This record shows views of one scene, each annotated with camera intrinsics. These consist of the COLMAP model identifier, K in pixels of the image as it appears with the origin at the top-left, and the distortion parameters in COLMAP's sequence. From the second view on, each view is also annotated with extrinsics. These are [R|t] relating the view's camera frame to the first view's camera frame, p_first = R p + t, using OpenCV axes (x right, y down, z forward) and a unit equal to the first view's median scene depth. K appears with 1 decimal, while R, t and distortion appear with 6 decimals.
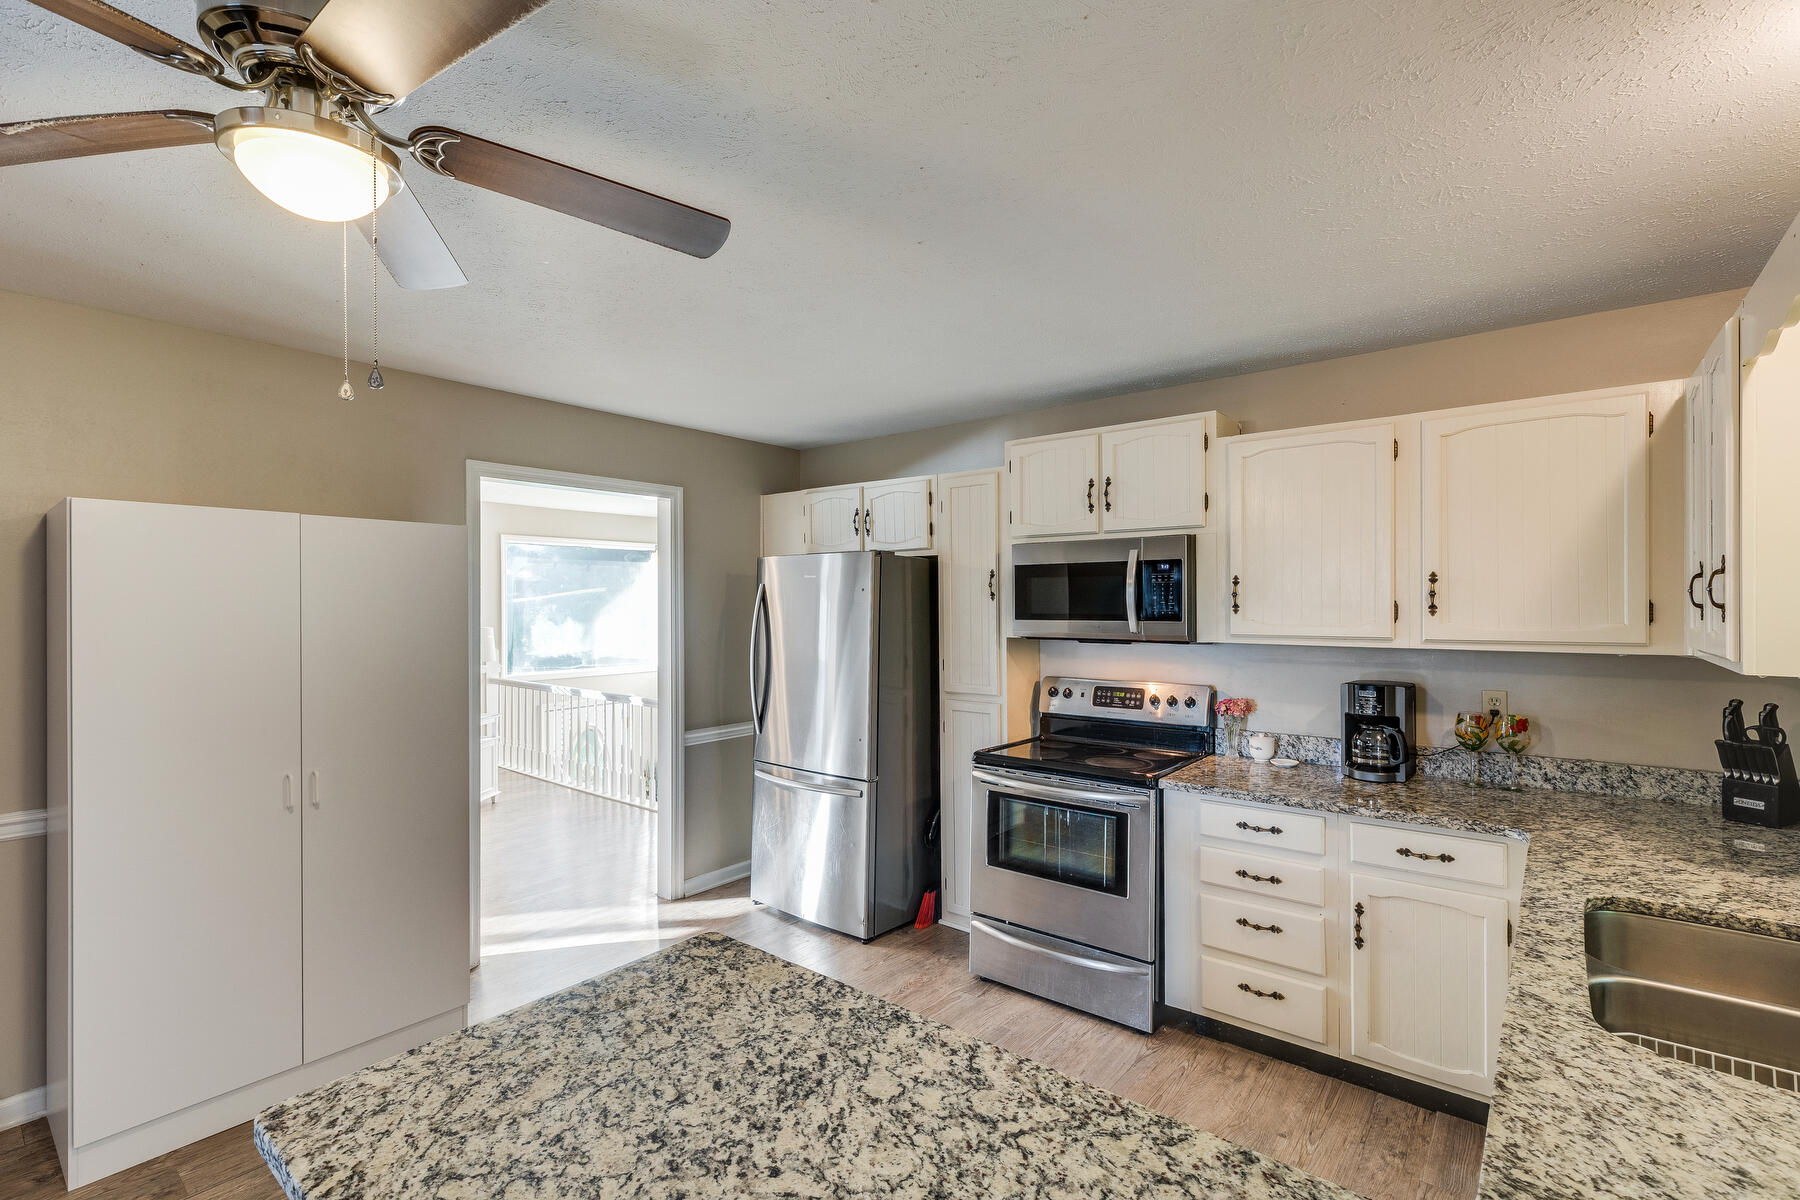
lens RADIAL K [[809.9, 0, 905.0], [0, 809.9, 611.0], [0, 0, 1]] dist [0.002407, -0.000490]
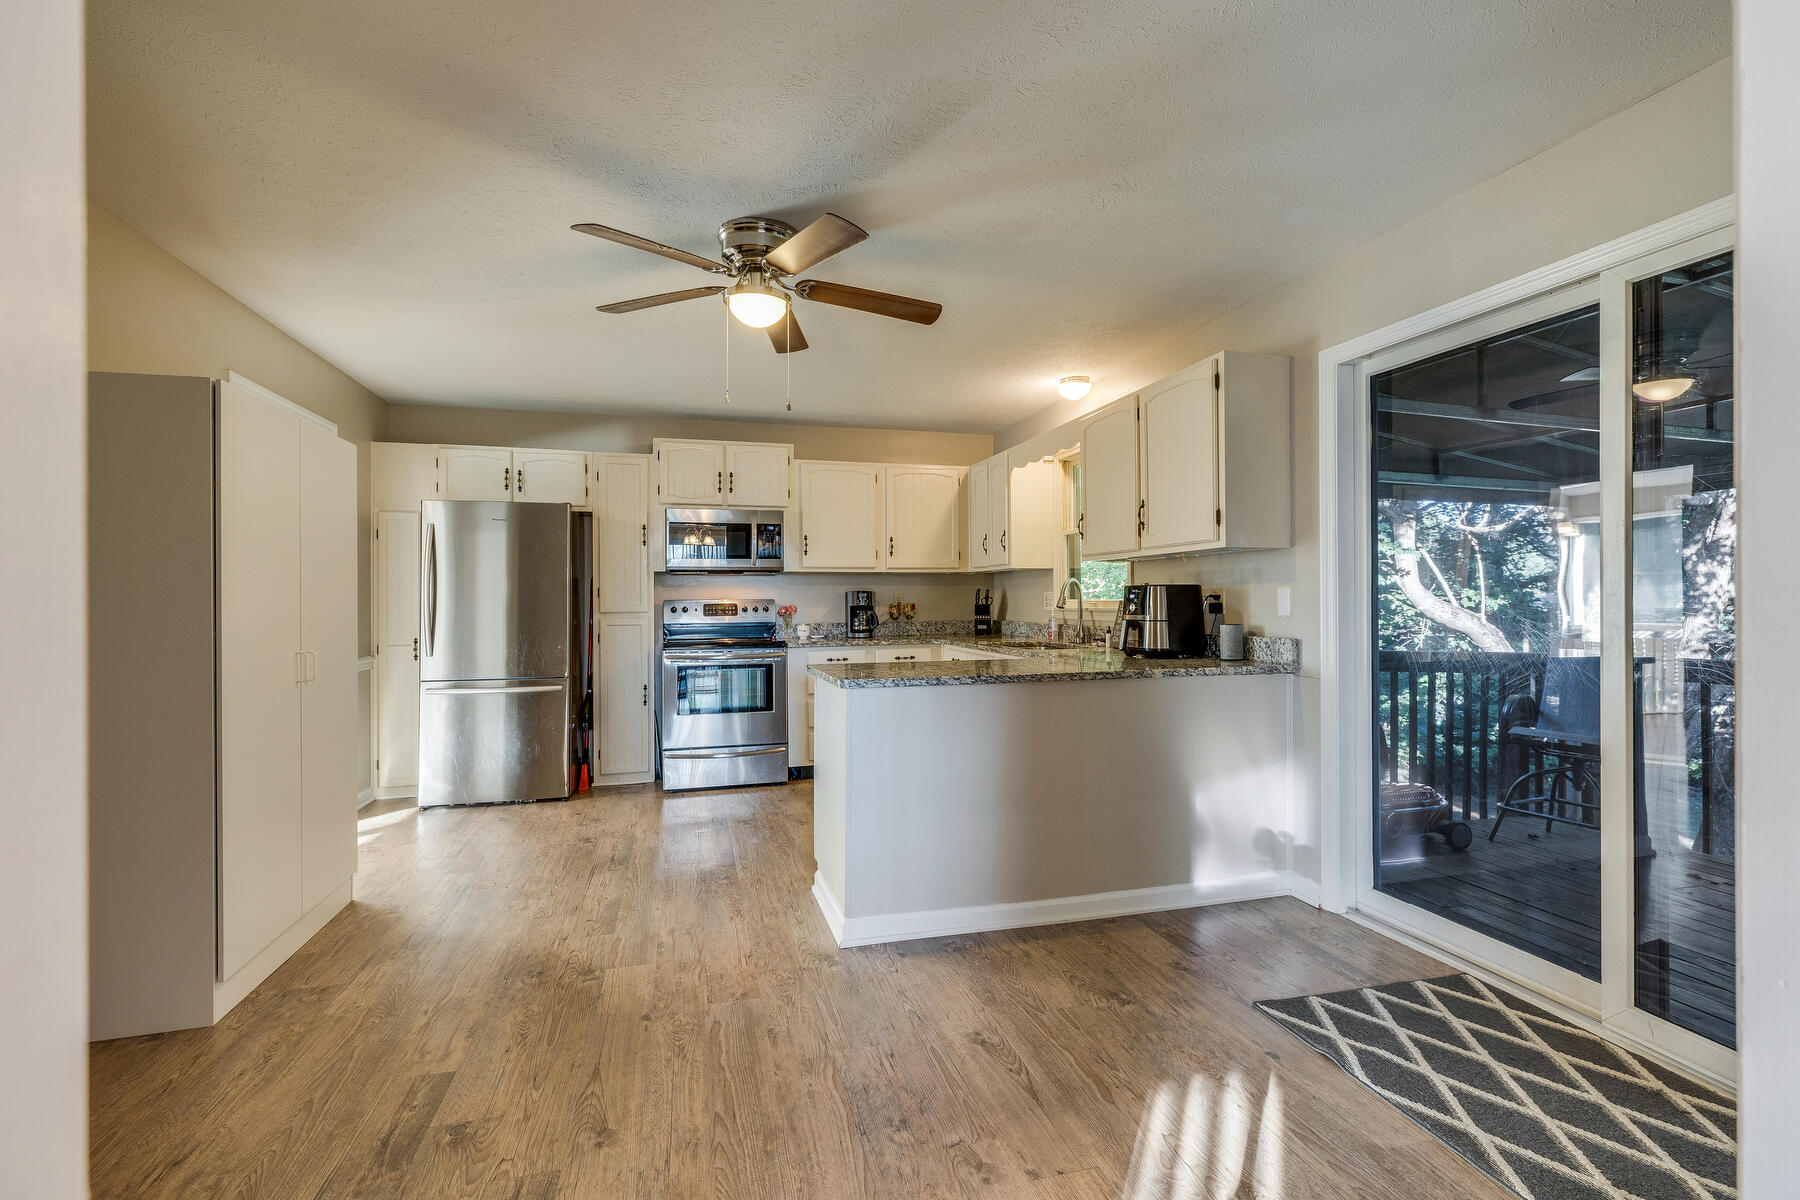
lens RADIAL K [[809.9, 0, 897.5], [0, 809.9, 594.0], [0, 0, 1]] dist [0.002407, -0.000490]
pose [[0.577246, 0.007831, 0.816533, -0.952748], [0.014330, 0.999703, -0.019717, 0.127411], [-0.816444, 0.023082, 0.576962, -0.234624]]
